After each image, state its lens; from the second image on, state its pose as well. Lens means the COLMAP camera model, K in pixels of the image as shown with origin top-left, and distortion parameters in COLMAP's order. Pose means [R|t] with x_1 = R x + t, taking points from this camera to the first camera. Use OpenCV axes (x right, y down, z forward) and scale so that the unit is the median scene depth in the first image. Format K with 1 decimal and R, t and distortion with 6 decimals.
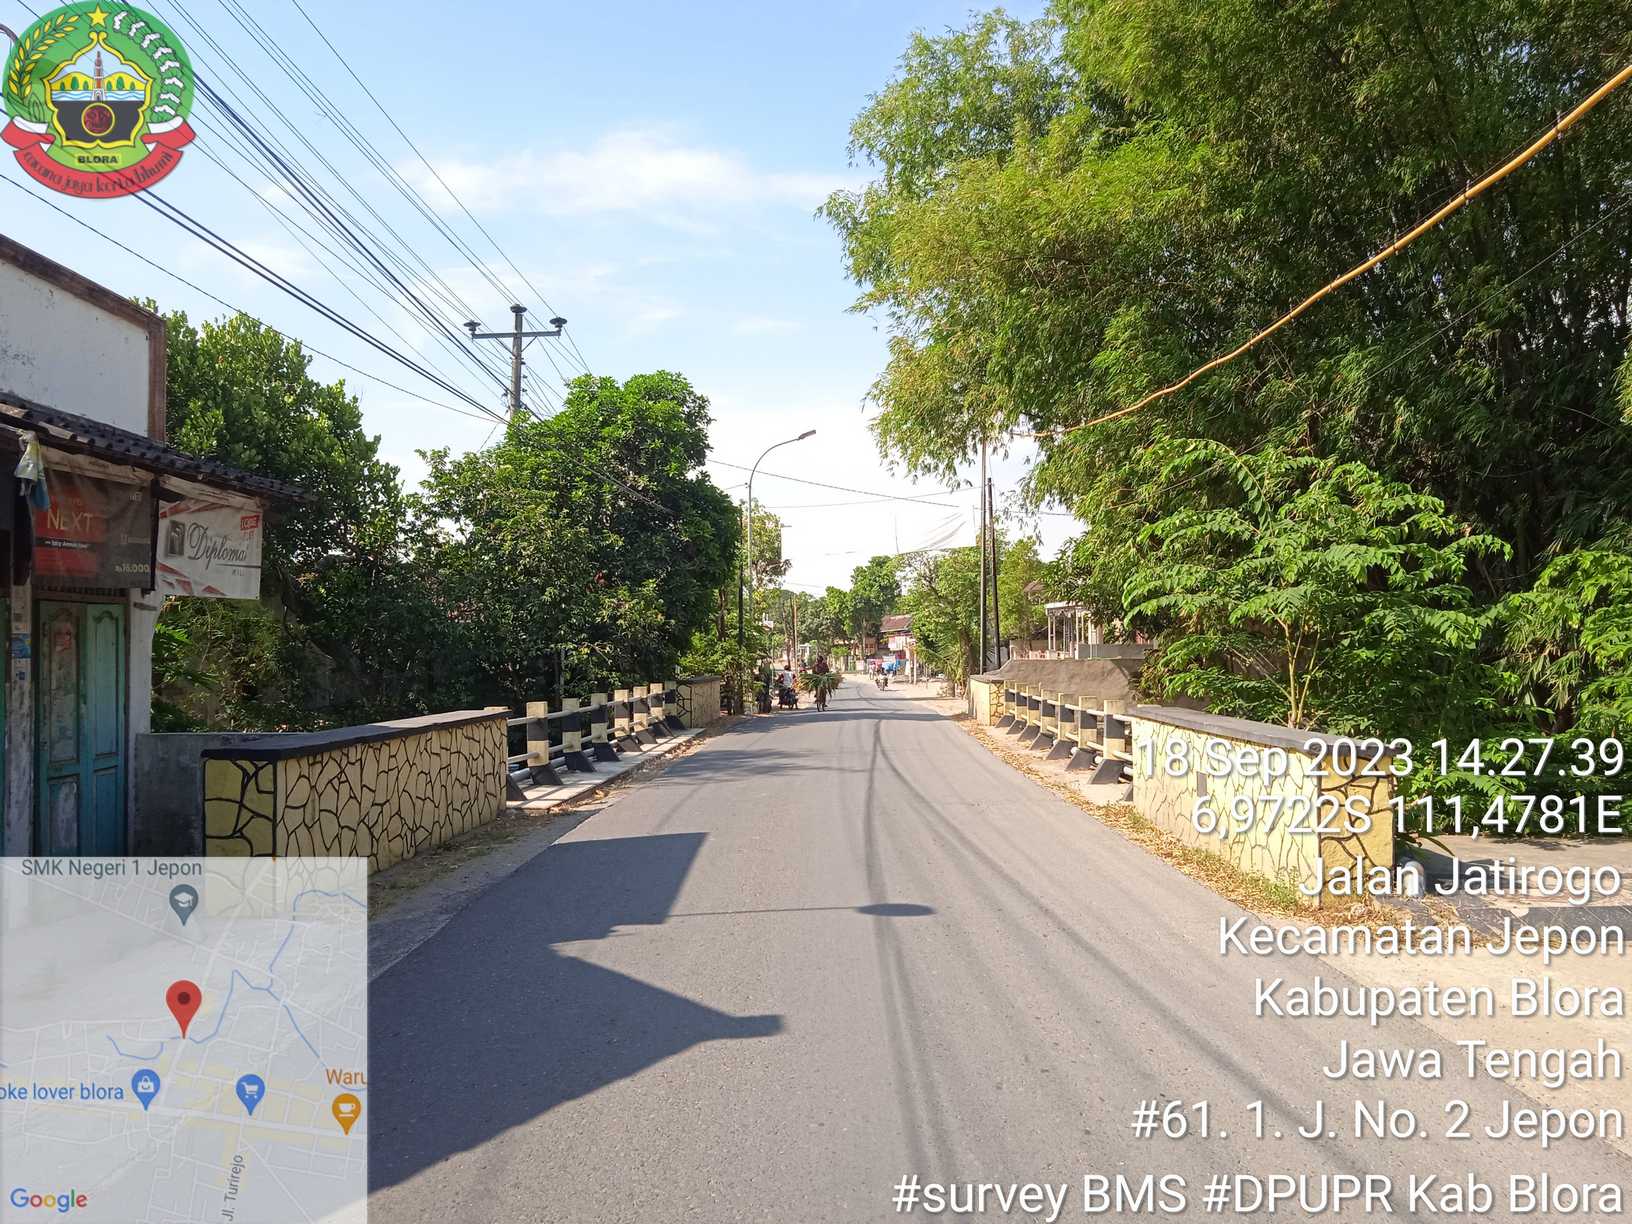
lens RADIAL K [[1405.4, 0, 817.5], [0, 1405.4, 616.1], [0, 0, 1]] dist [0.047130, -0.009804]
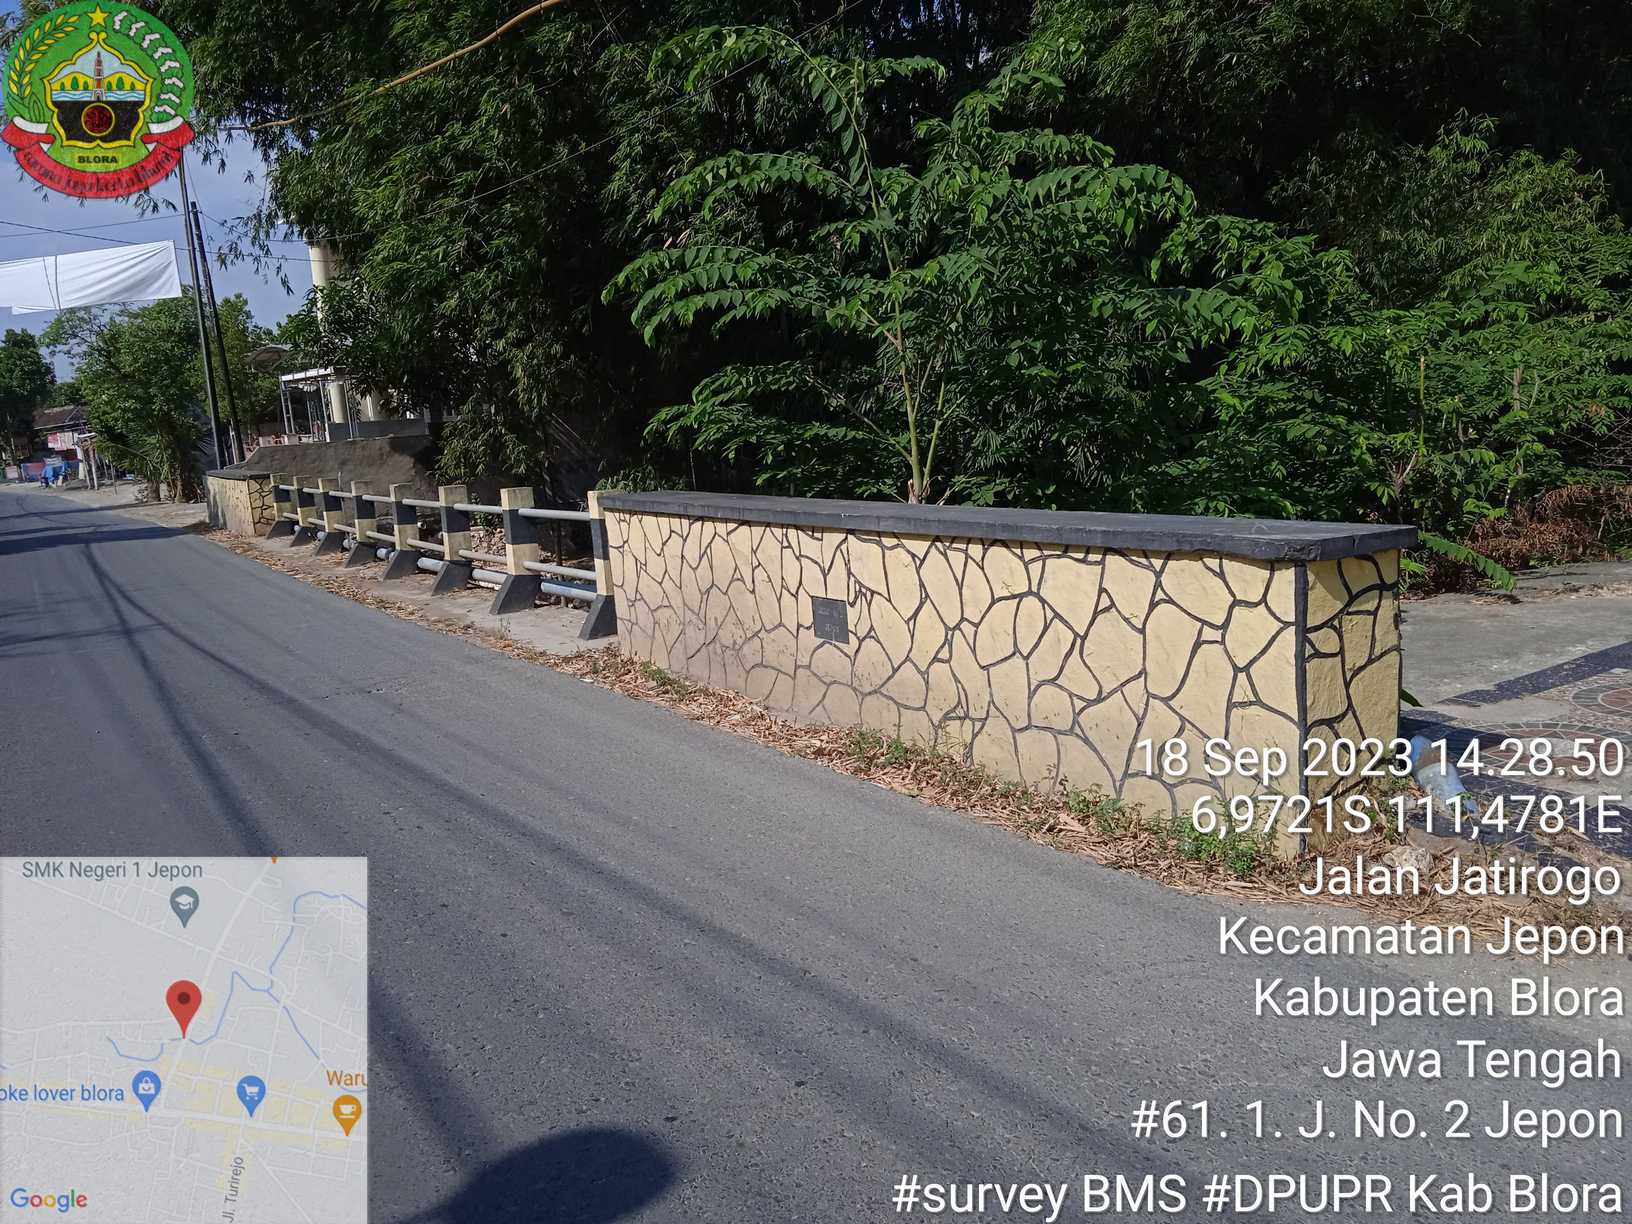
lens RADIAL K [[1405.4, 0, 811.5], [0, 1405.4, 617.4], [0, 0, 1]] dist [0.047130, -0.009804]
pose [[0.851686, -0.137238, 0.505763, -0.007383], [0.056226, 0.983460, 0.172178, 0.004348], [-0.521027, -0.118204, 0.845315, 0.123446]]
